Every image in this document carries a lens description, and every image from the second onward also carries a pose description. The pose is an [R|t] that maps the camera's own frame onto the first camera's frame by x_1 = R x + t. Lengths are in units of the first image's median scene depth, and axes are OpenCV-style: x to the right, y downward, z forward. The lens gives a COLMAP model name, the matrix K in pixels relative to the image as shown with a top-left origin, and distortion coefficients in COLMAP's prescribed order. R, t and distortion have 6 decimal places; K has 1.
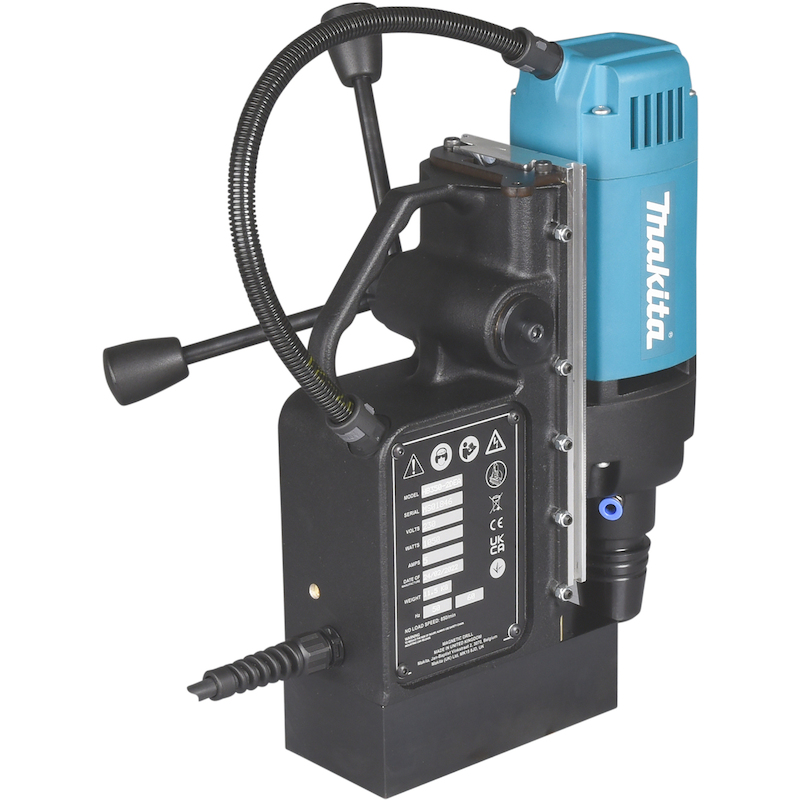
lens RADIAL K [[2878.5, 0, 400.5], [0, 2878.5, 467.4], [0, 0, 1]] dist [-0.073090, 2.670472]
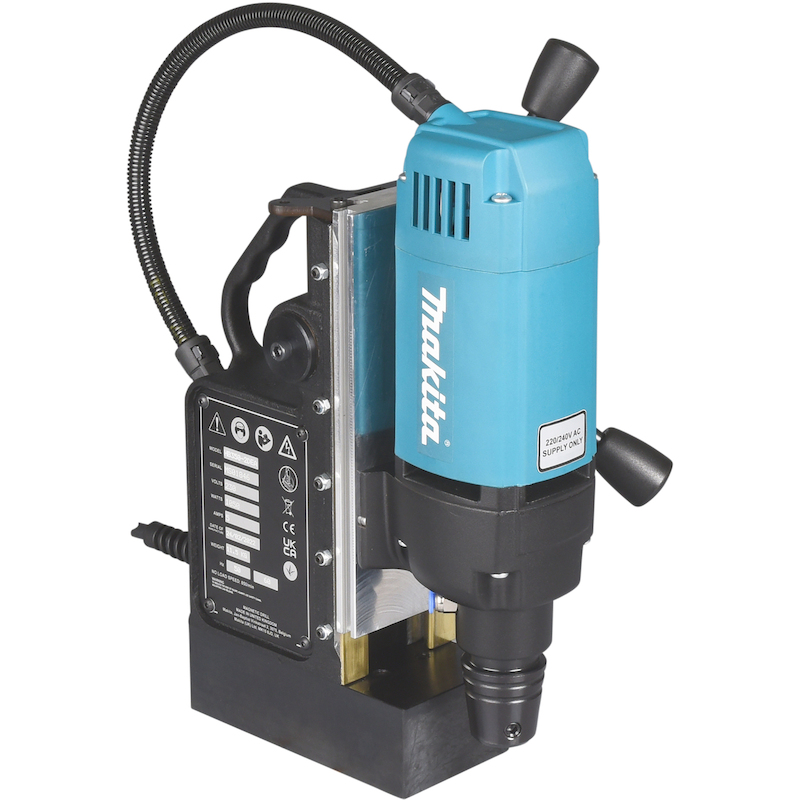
lens RADIAL K [[2878.5, 0, 400.5], [0, 2878.5, 467.4], [0, 0, 1]] dist [-0.073090, 2.670472]
pose [[0.085746, 0.351566, -0.932228, 0.986881], [-0.329041, 0.893167, 0.306570, -0.327474], [0.940415, 0.280454, 0.192265, 0.835324]]
